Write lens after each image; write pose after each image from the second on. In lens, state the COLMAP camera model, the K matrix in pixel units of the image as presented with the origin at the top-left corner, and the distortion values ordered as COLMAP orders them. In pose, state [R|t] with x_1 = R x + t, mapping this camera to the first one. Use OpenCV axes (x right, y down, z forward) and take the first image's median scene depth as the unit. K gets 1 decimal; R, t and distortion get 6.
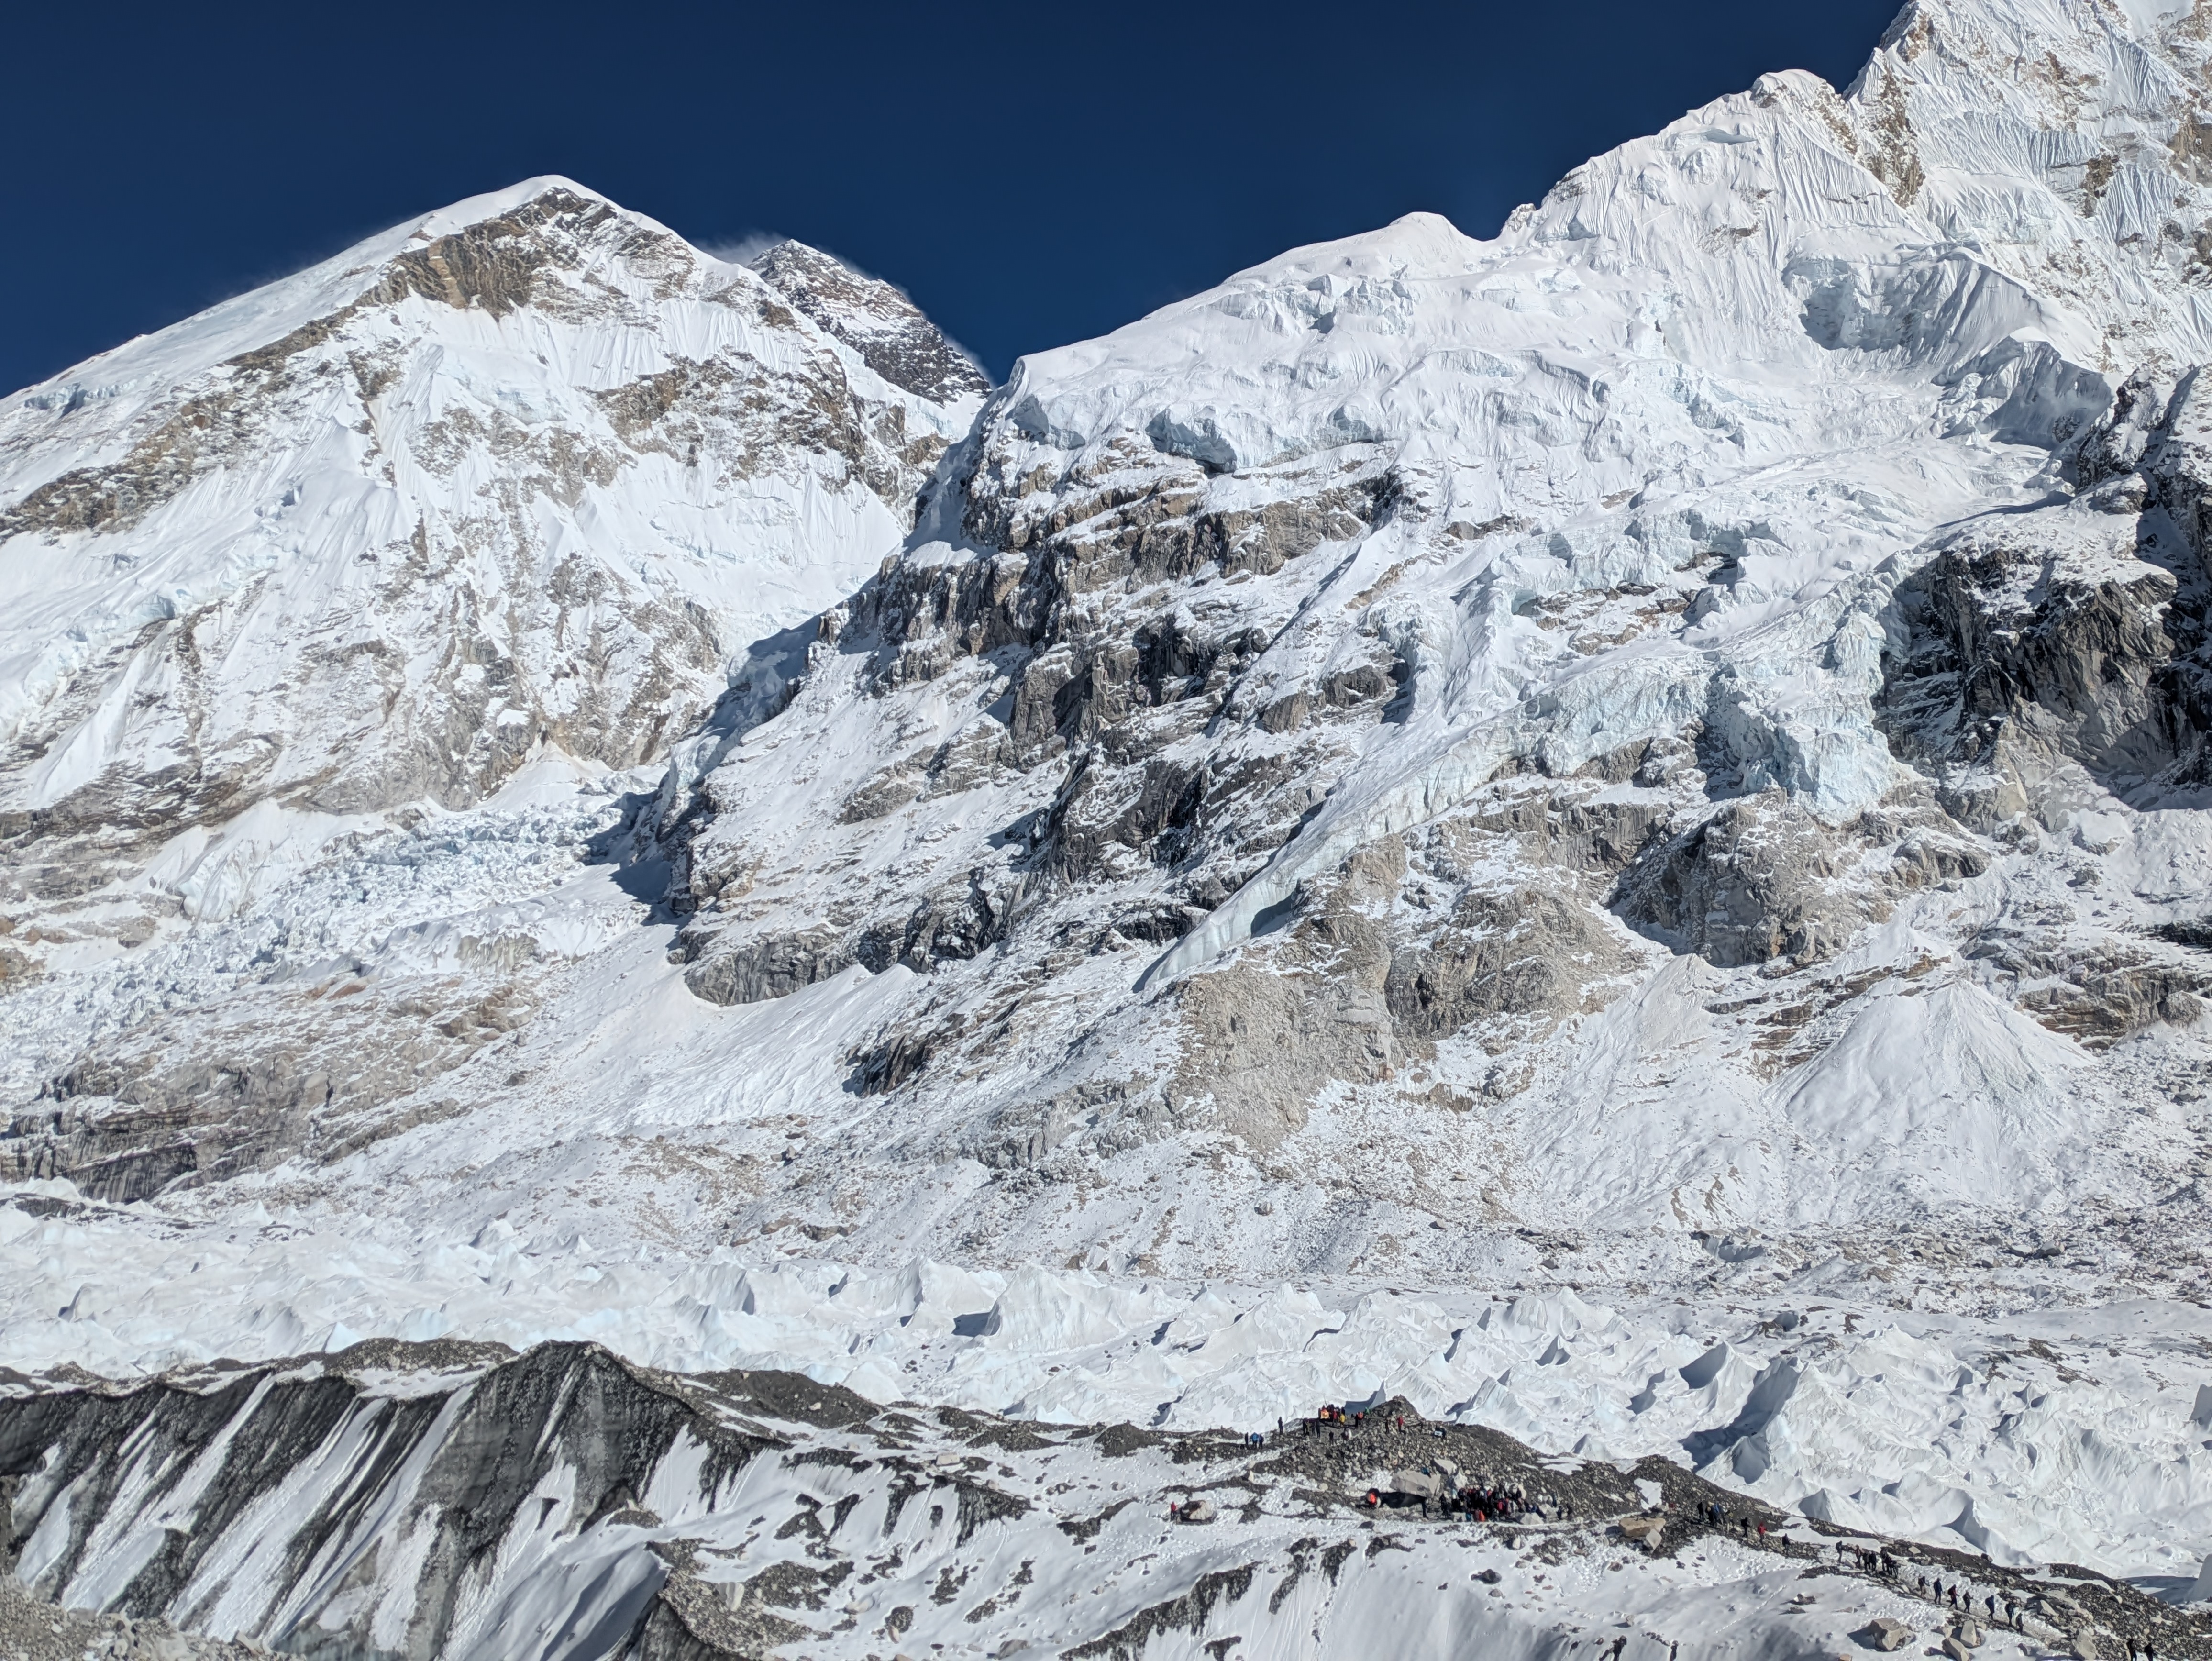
lens RADIAL K [[2313.9, 0, 1107.0], [0, 2313.9, 832.9], [0, 0, 1]] dist [0.079157, 0.000000]
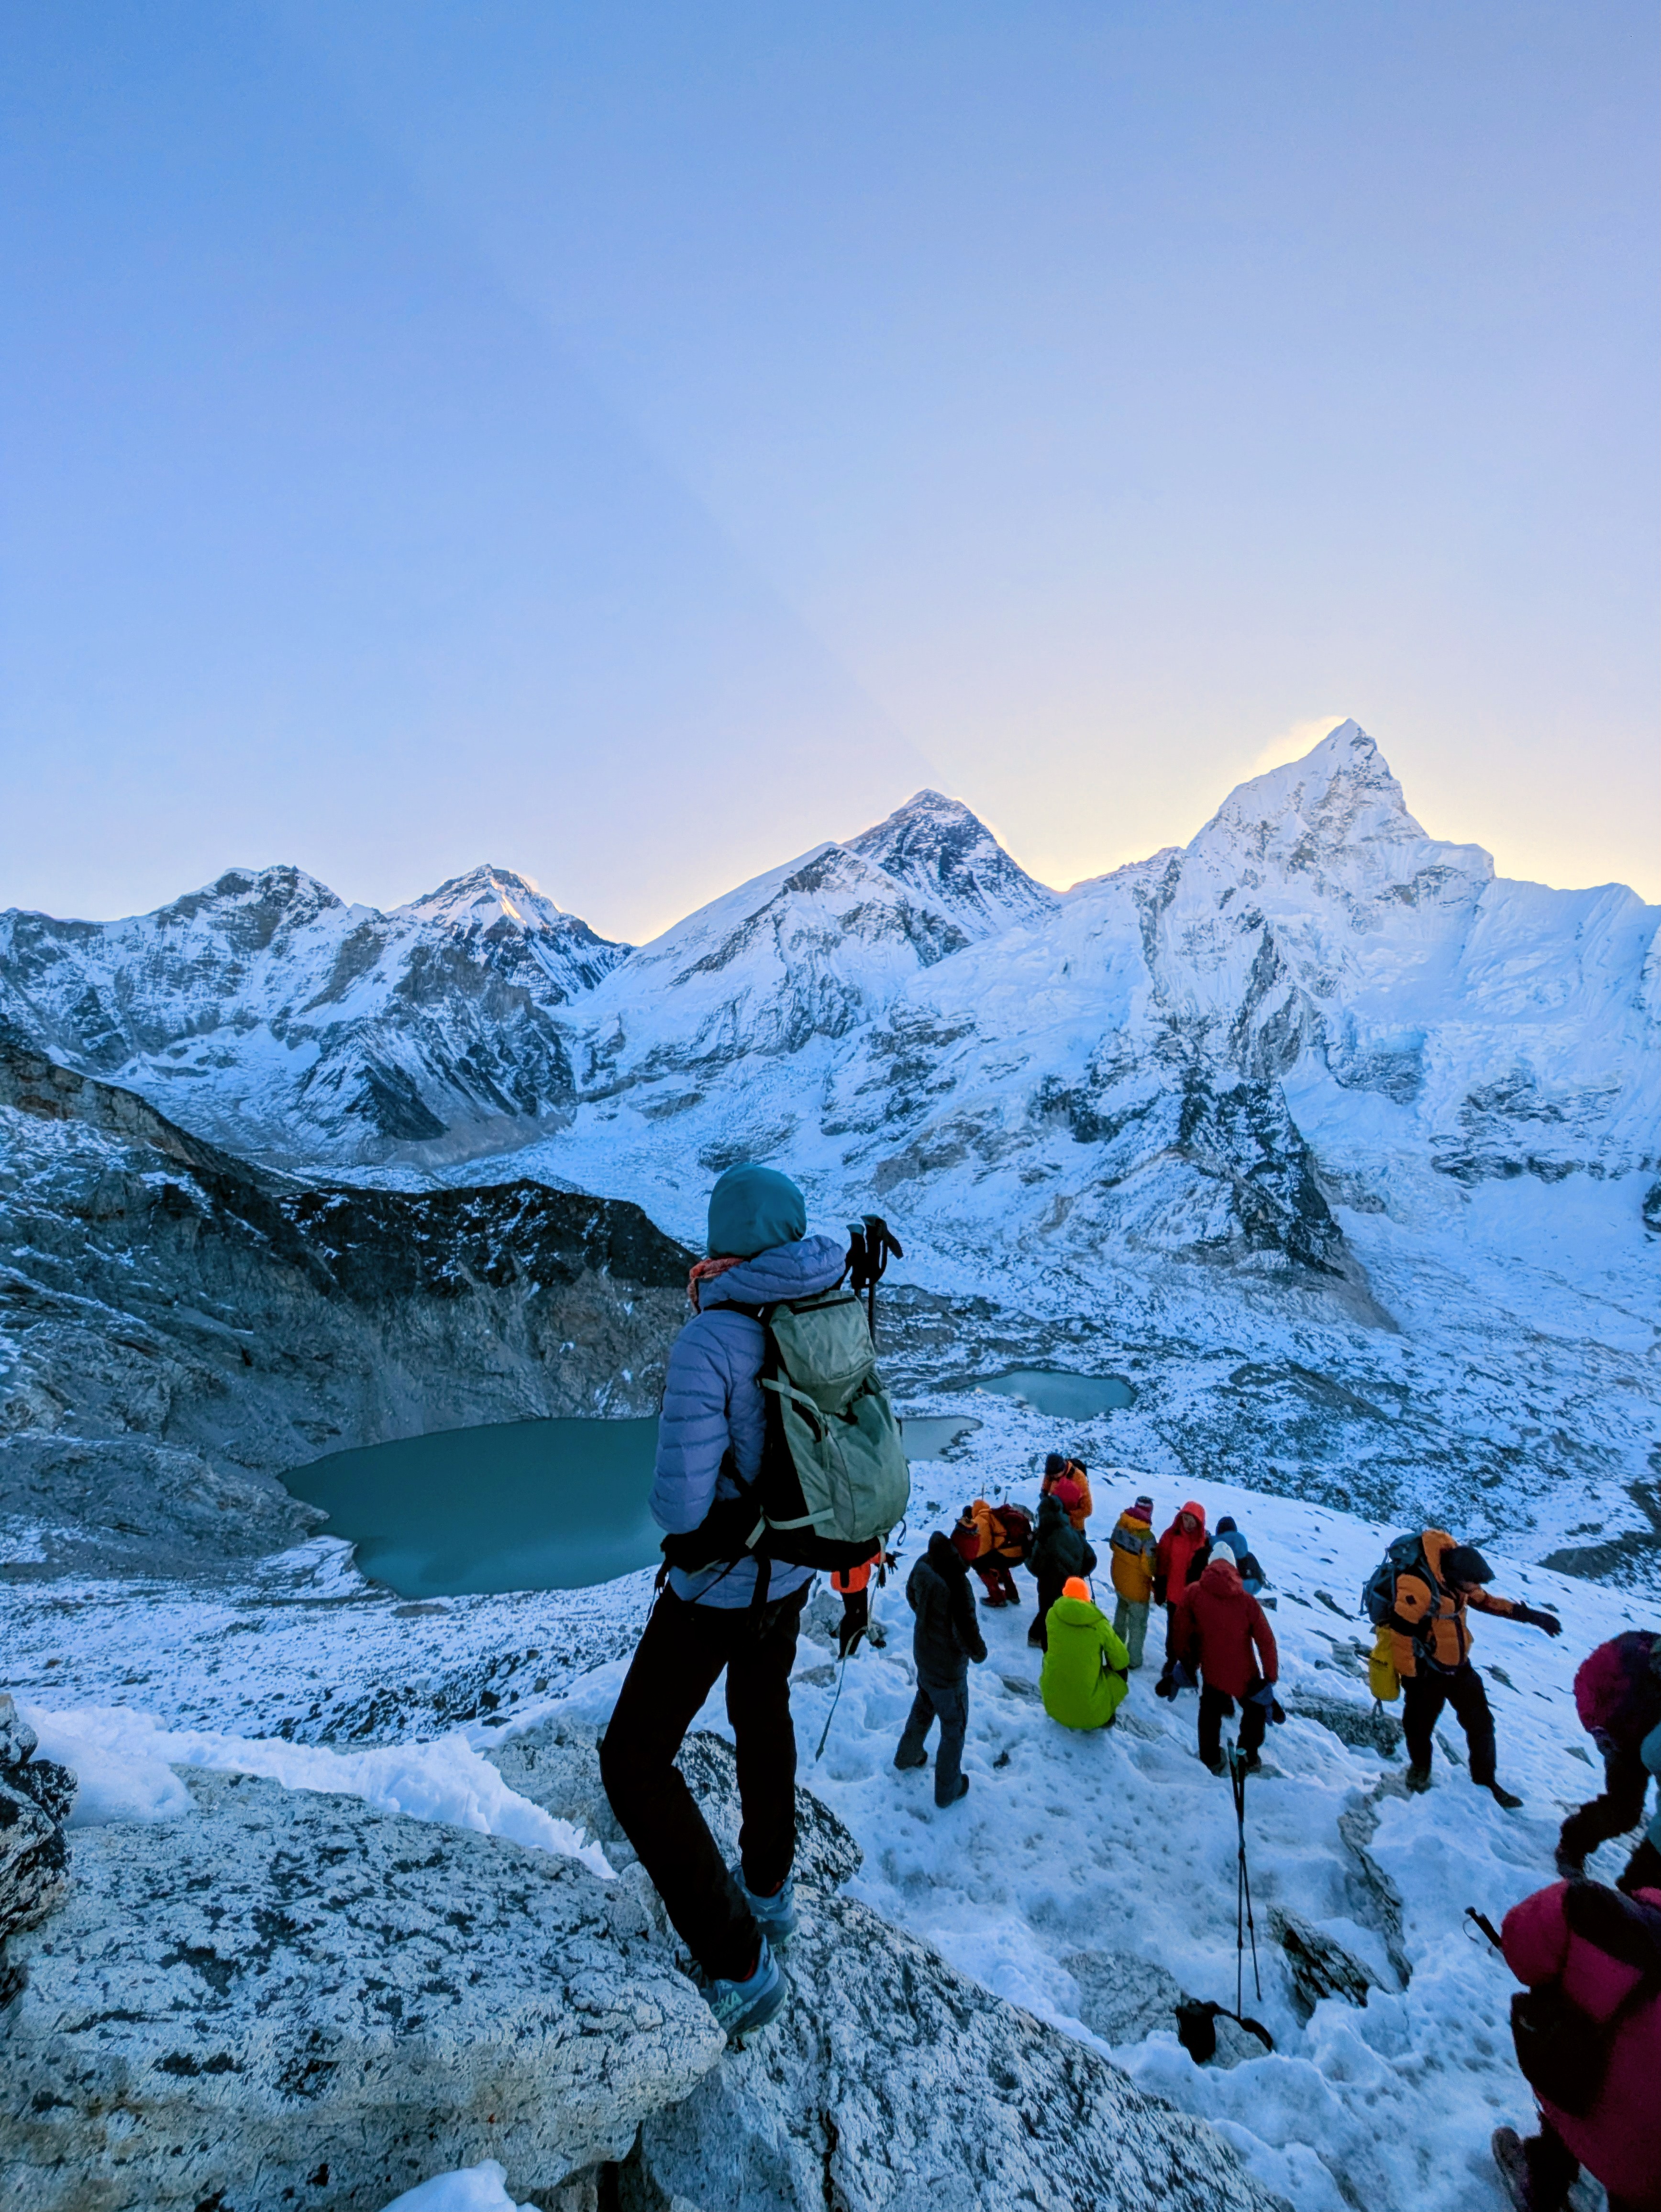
lens RADIAL K [[887.9, 0, 831.1], [0, 887.9, 1103.4], [0, 0, 1]] dist [-0.000053, 0.000000]
pose [[0.959849, 0.045029, -0.276878, 0.200700], [0.008099, 0.982173, 0.187806, -0.192166], [0.280399, -0.182508, 0.942373, -0.432572]]
